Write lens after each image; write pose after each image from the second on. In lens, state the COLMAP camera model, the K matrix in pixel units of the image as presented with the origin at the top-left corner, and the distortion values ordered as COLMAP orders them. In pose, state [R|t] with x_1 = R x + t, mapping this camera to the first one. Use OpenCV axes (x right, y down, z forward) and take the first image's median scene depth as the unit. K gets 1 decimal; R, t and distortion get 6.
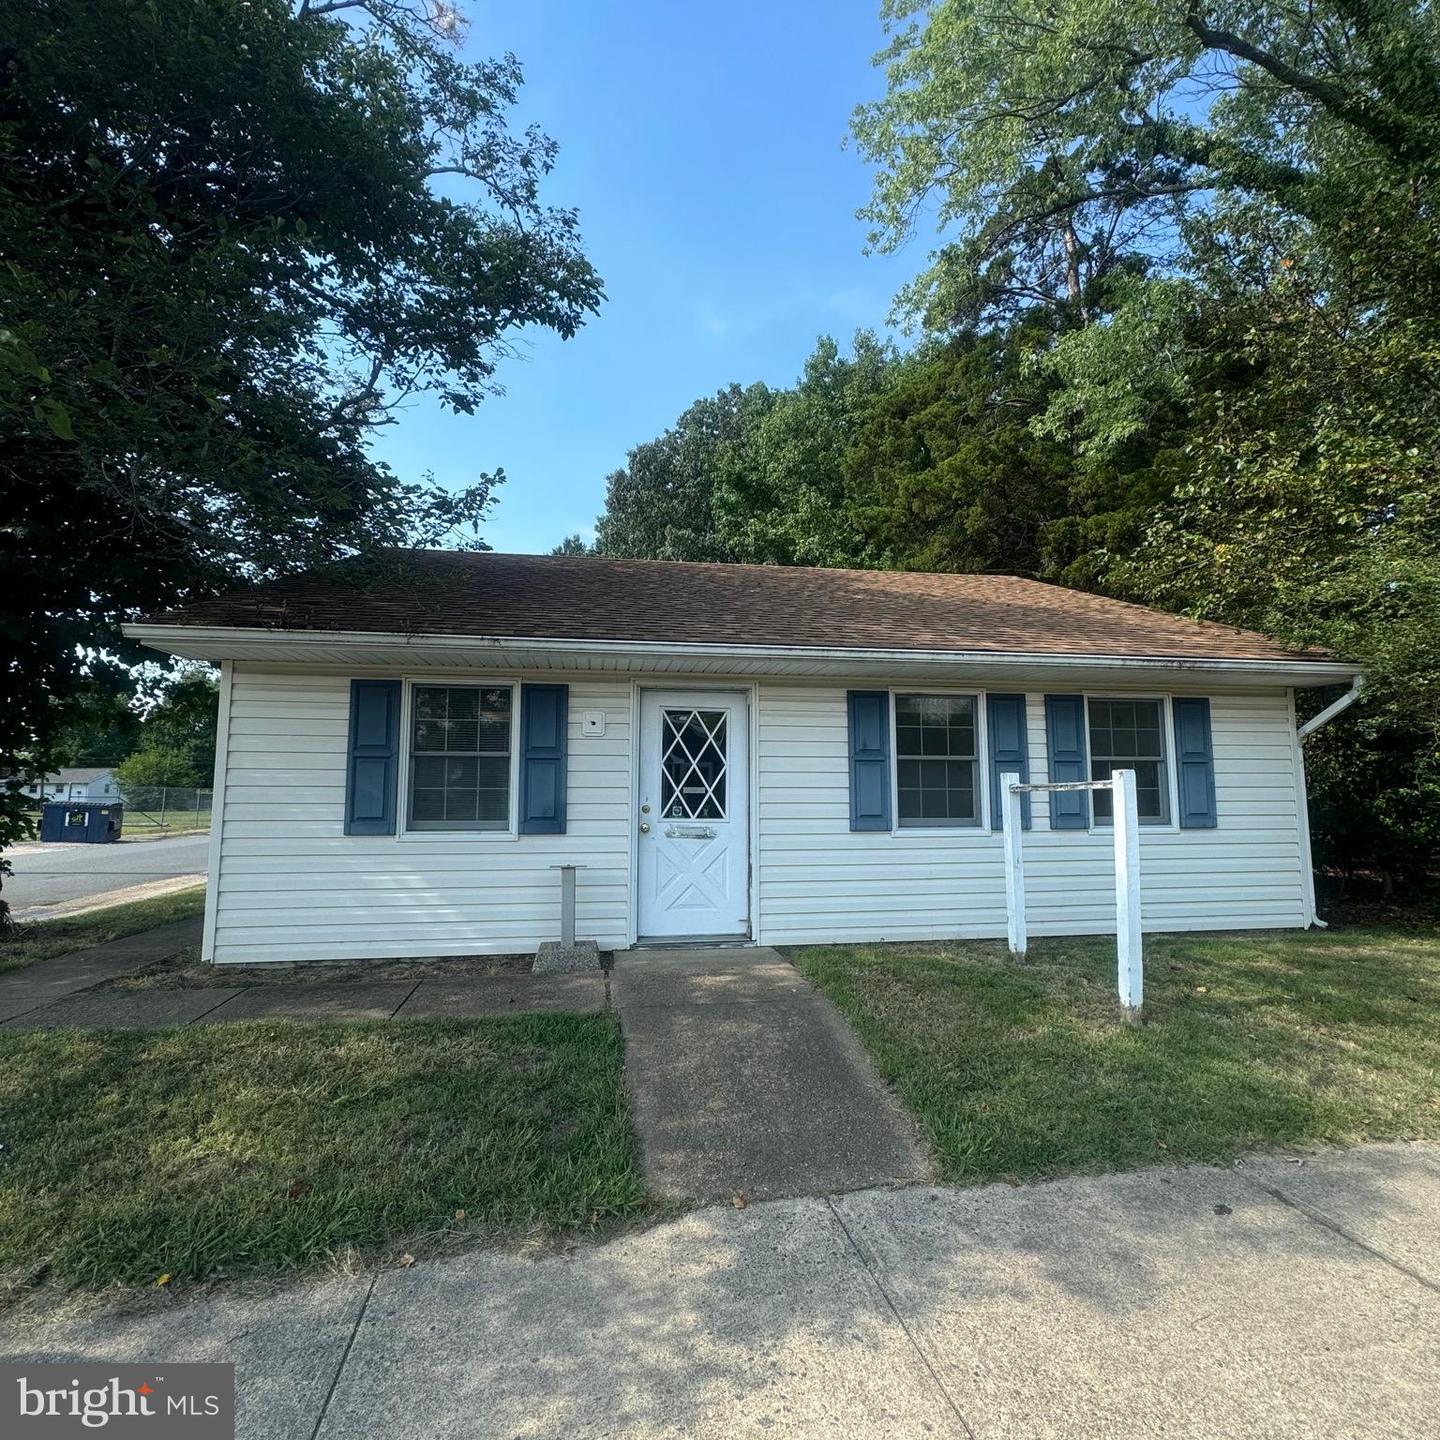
lens RADIAL K [[762.1, 0, 715.4], [0, 762.1, 718.2], [0, 0, 1]] dist [-0.003301, -0.000064]
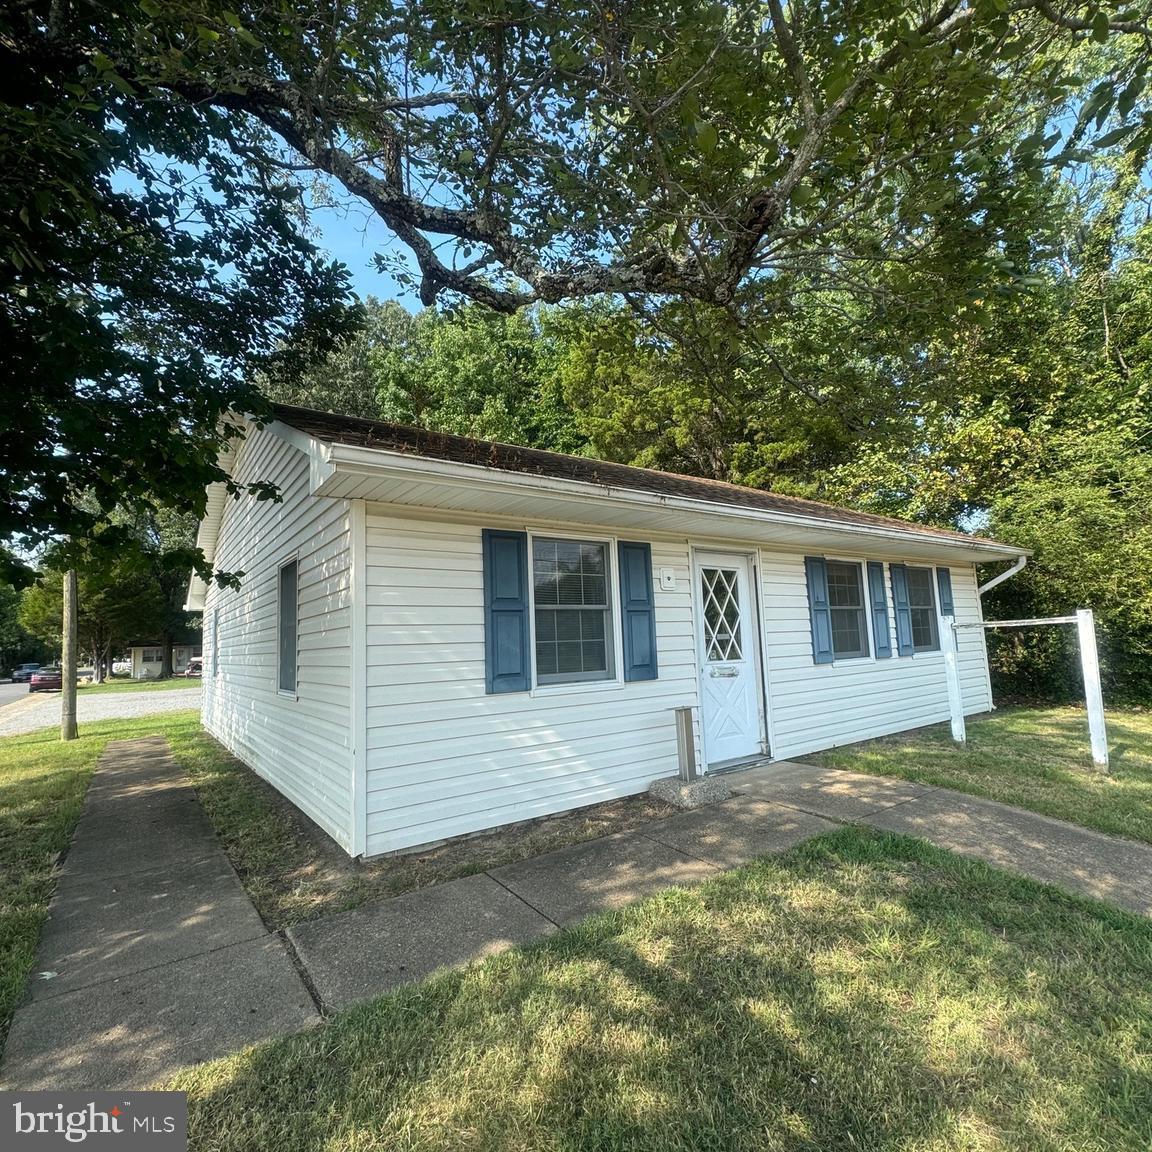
lens RADIAL K [[609.7, 0, 578.0], [0, 609.7, 575.4], [0, 0, 1]] dist [-0.003301, -0.000064]
pose [[0.894526, 0.013627, 0.446808, -0.670540], [-0.004735, 0.999768, -0.021013, 0.020892], [-0.446991, 0.016681, 0.894383, 0.256259]]
